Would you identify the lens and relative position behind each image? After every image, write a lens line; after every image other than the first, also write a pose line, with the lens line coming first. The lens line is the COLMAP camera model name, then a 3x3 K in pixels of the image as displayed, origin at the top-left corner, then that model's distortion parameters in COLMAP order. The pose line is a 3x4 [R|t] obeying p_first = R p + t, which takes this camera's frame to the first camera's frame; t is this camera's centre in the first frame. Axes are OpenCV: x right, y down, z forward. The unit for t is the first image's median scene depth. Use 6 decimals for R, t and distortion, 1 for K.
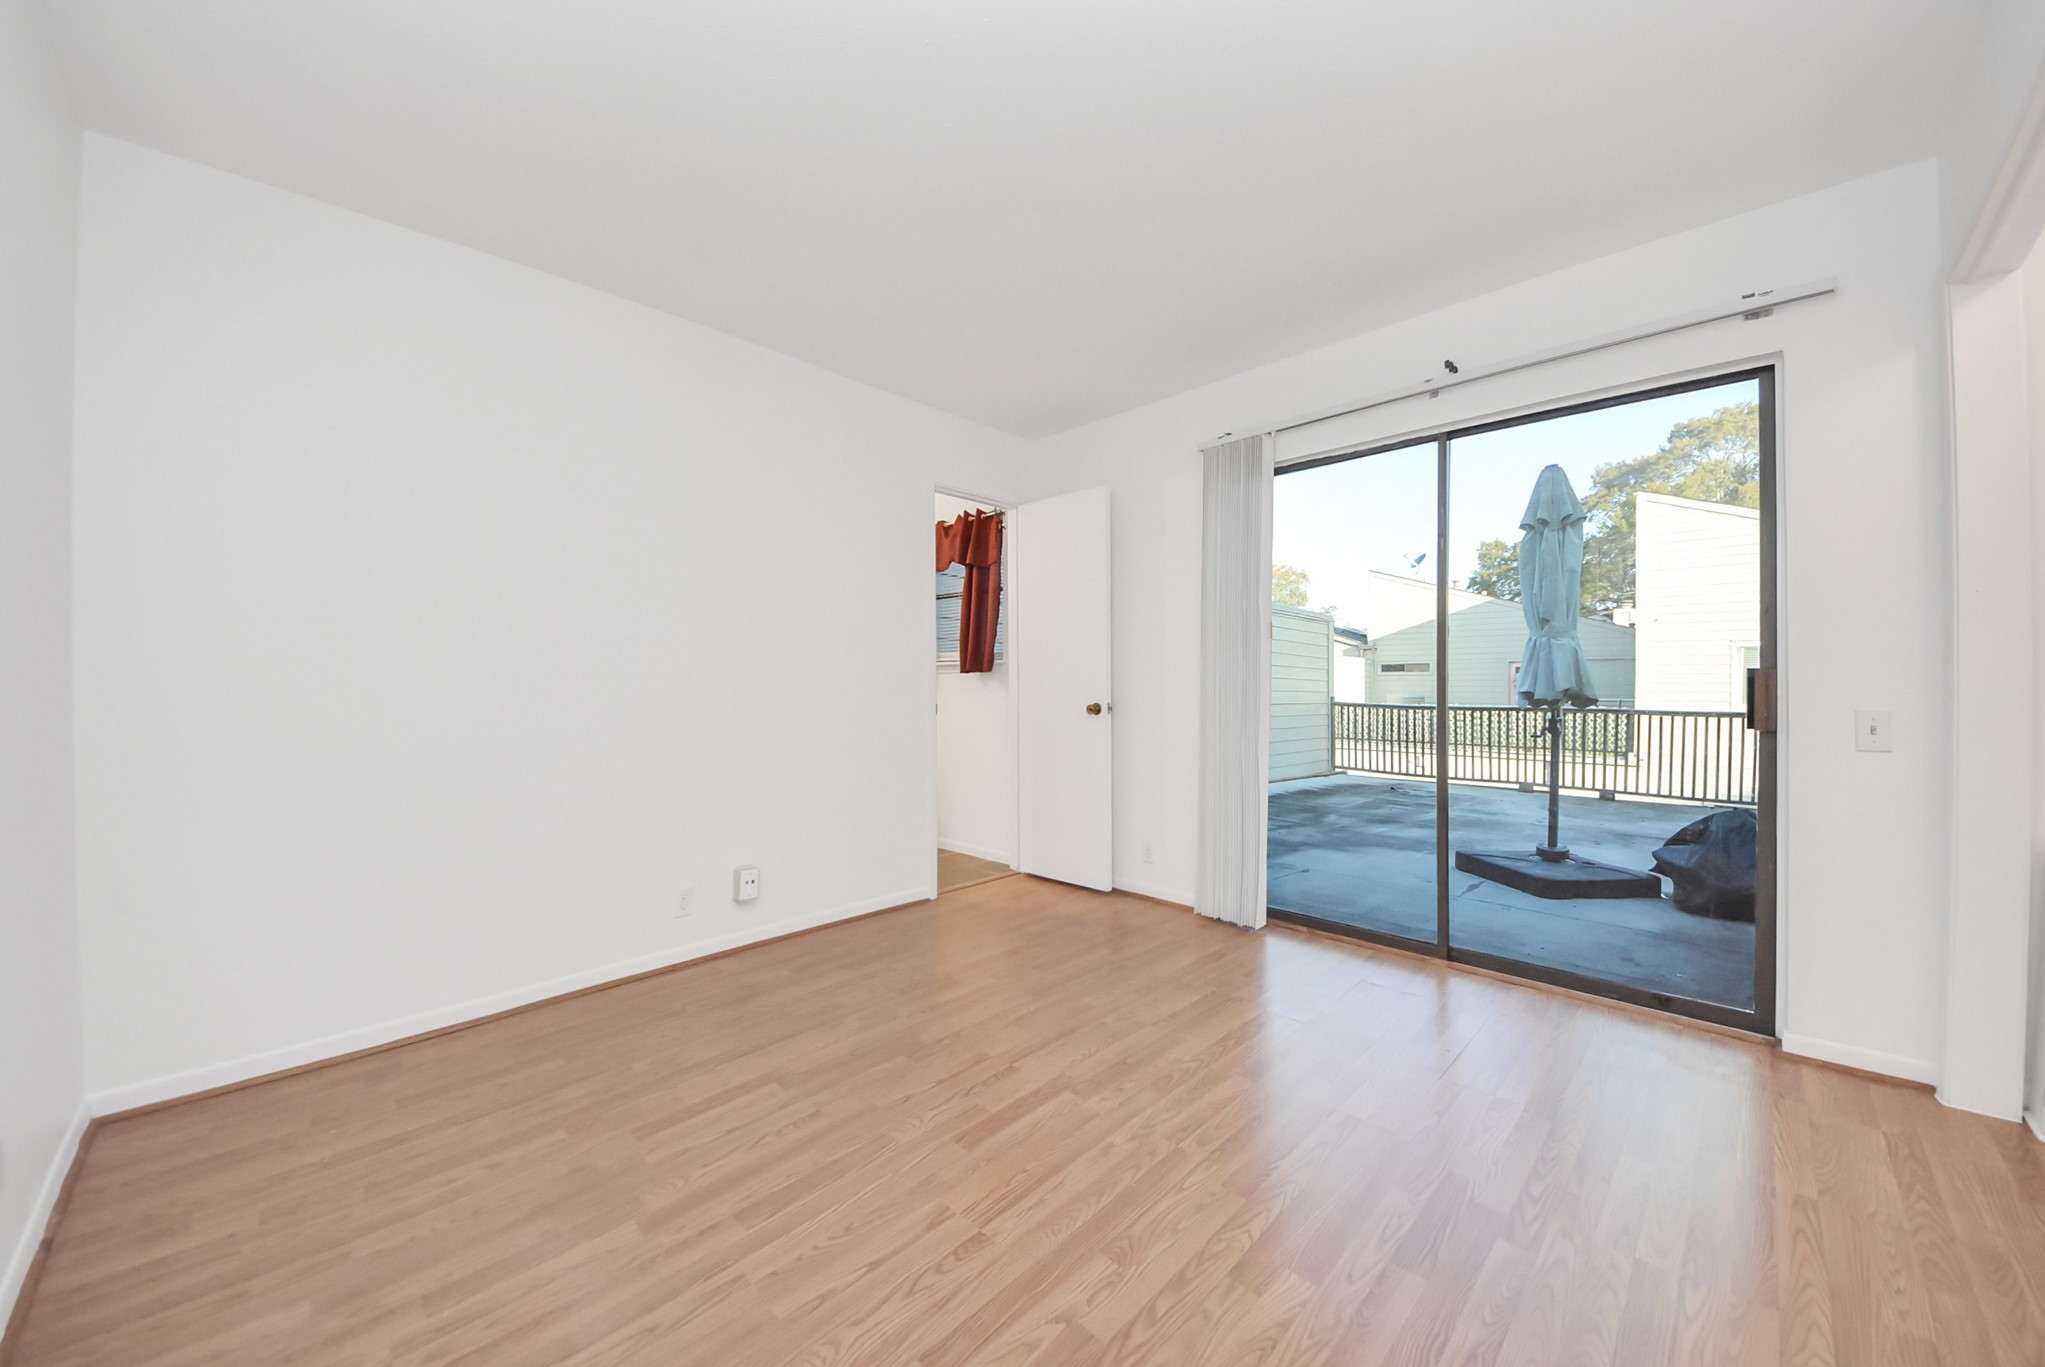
lens RADIAL K [[756.0, 0, 1028.4], [0, 756.0, 684.3], [0, 0, 1]] dist [0.047938, -0.022914]
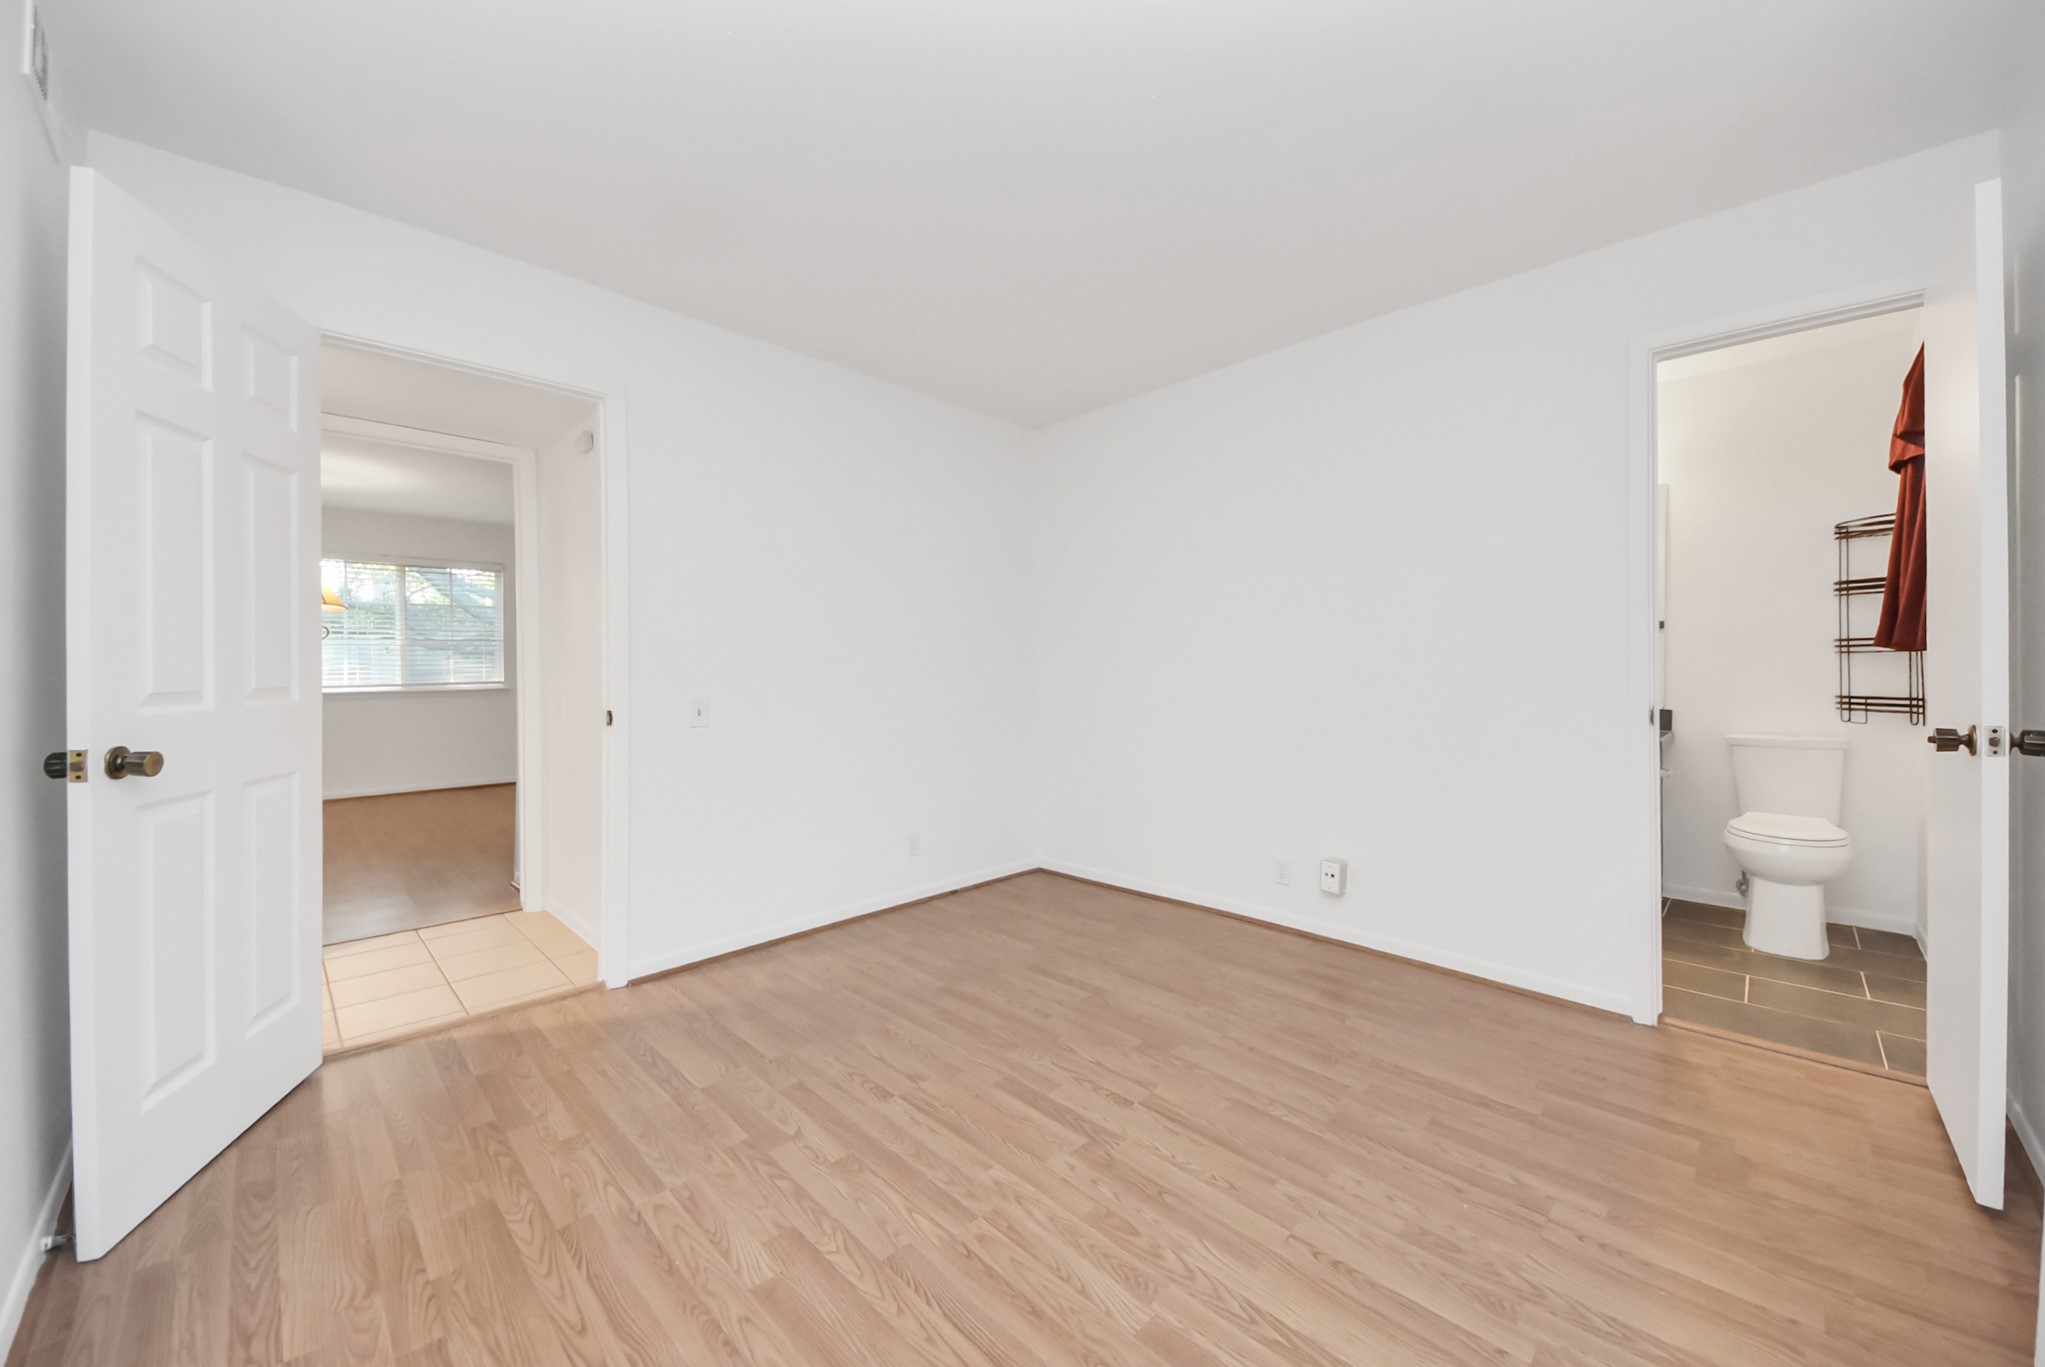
lens RADIAL K [[736.3, 0, 1019.8], [0, 736.3, 687.4], [0, 0, 1]] dist [0.026951, -0.014572]
pose [[-0.006184, 0.033054, -0.999434, 0.943988], [0.000908, 0.999453, 0.033049, -0.025870], [0.999980, -0.000703, -0.006211, 0.974121]]
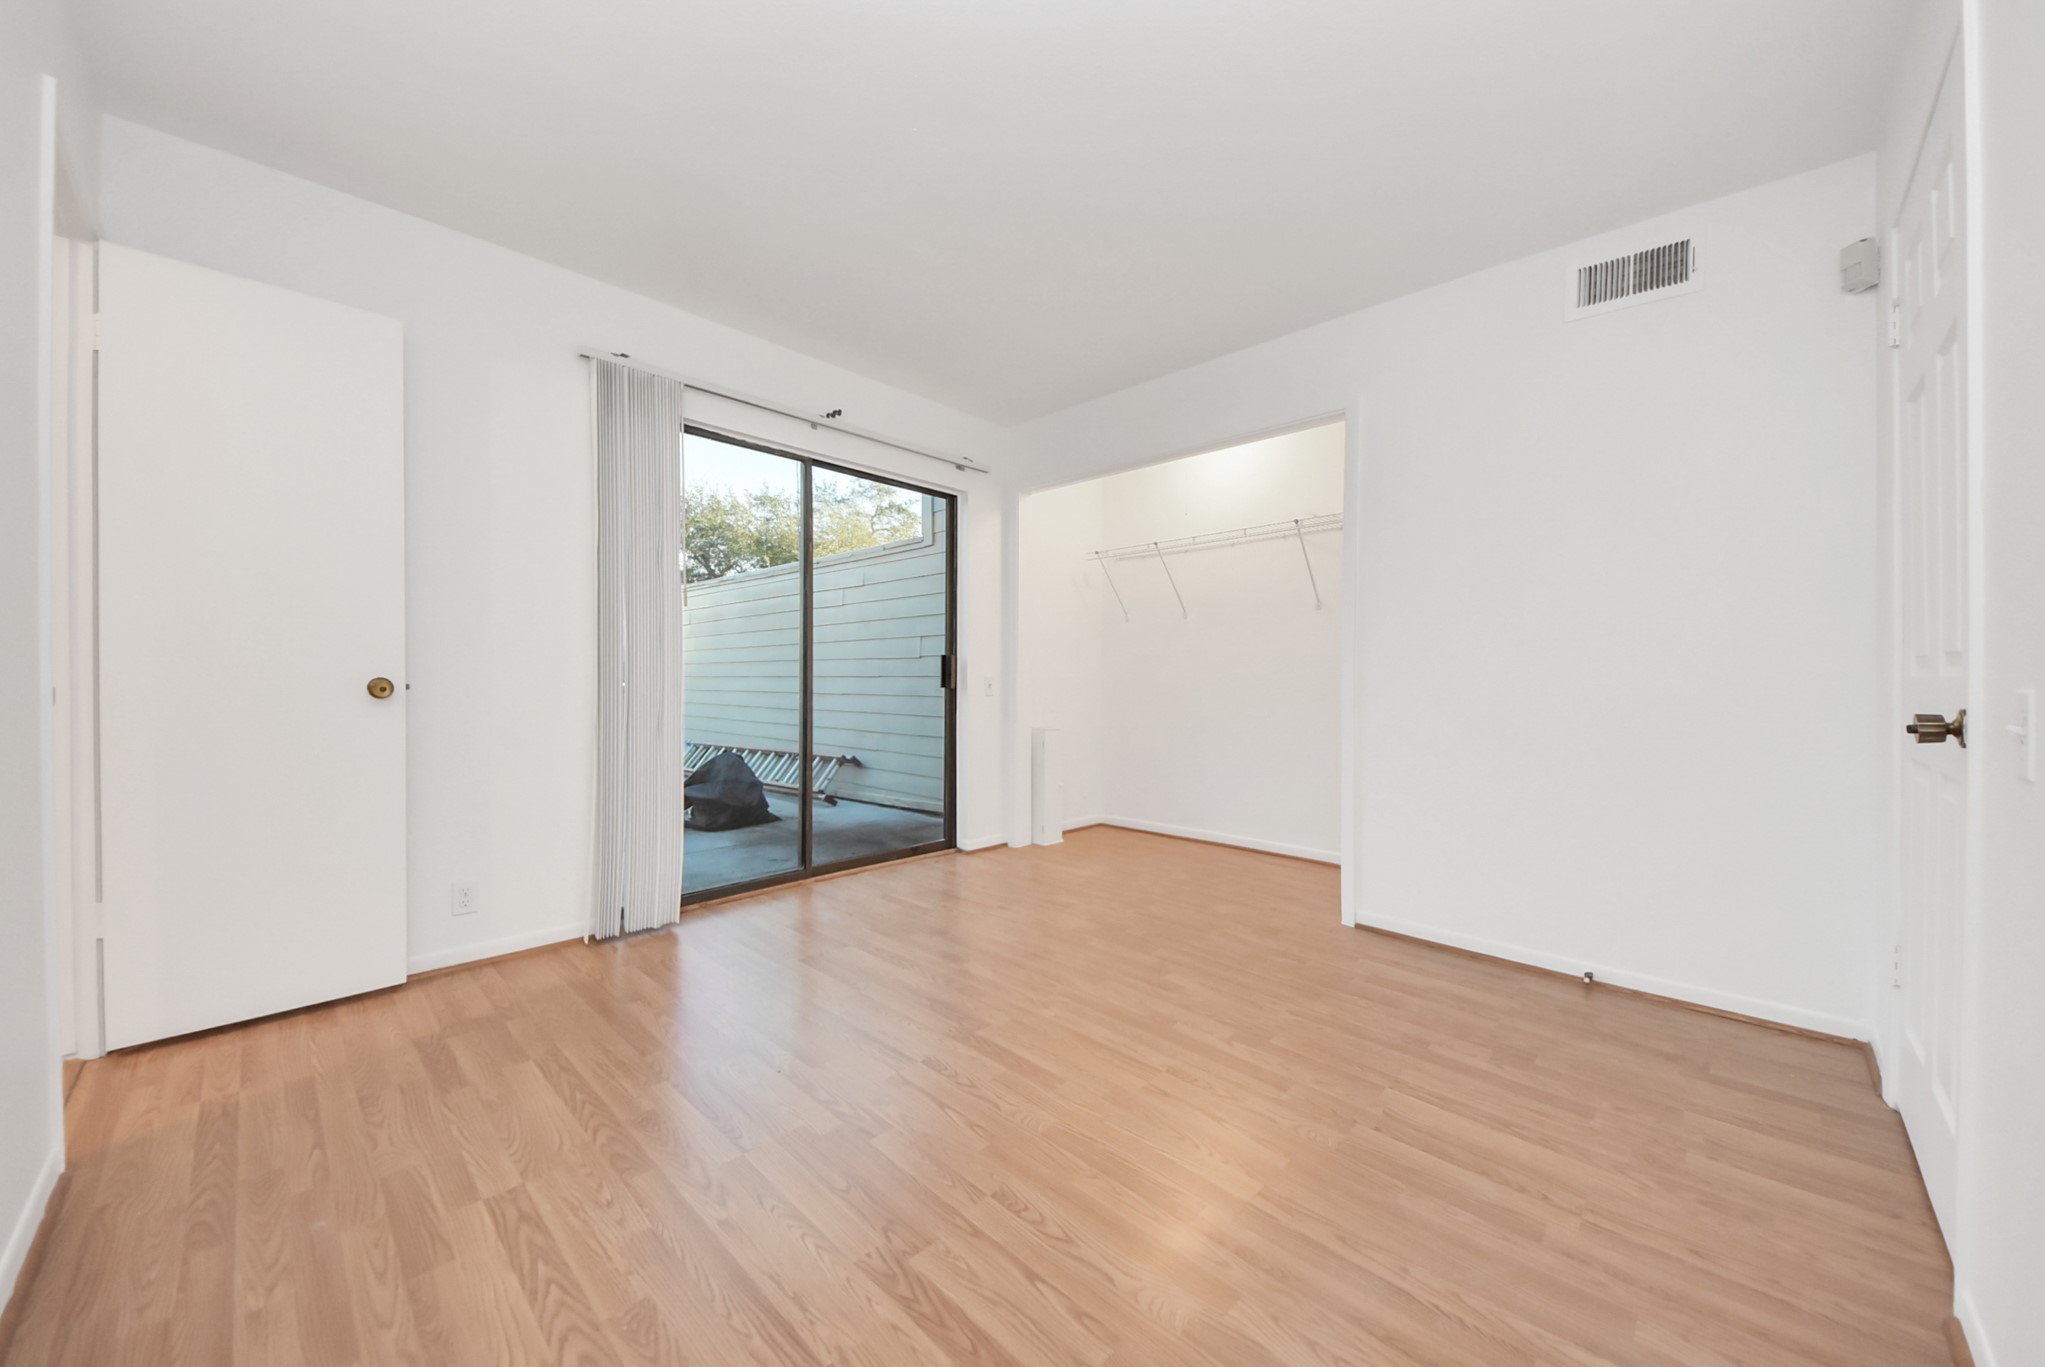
lens RADIAL K [[756.0, 0, 1028.4], [0, 756.0, 684.3], [0, 0, 1]] dist [0.047938, -0.022914]
pose [[-0.028437, -0.003681, 0.999589, -1.051681], [-0.002769, 0.999990, 0.003604, 0.051662], [-0.999592, -0.002666, -0.028446, 1.006851]]
